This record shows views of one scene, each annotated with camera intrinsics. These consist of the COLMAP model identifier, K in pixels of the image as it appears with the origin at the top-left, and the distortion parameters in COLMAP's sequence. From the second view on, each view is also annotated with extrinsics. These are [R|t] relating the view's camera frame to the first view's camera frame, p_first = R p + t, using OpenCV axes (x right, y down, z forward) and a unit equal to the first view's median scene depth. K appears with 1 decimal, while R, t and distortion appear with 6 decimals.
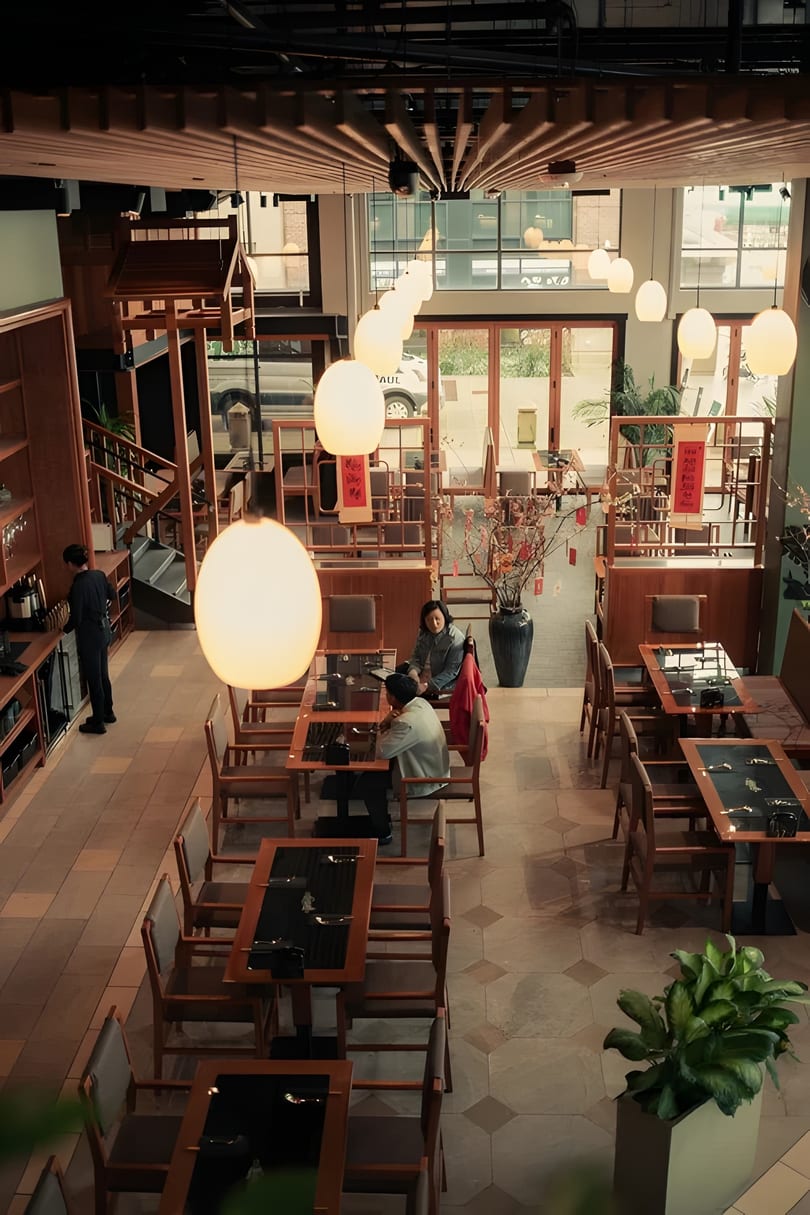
lens RADIAL K [[1227.9, 0, 405.0], [0, 1227.9, 607.5], [0, 0, 1]] dist [-0.093535, 0.104858]
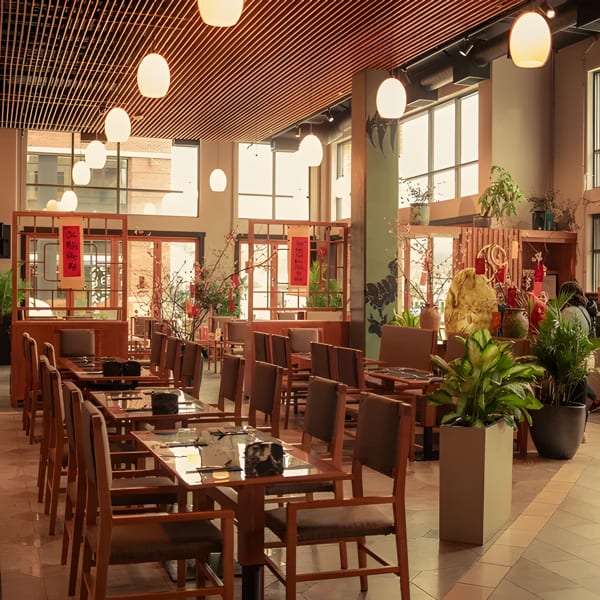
lens RADIAL K [[907.9, 0, 300.0], [0, 907.9, 300.0], [0, 0, 1]] dist [-0.090452, 0.085500]
pose [[0.931921, 0.018120, 0.362207, -0.169338], [0.093163, 0.953273, -0.287386, 0.258459], [-0.350490, 0.301565, 0.886688, 0.020891]]
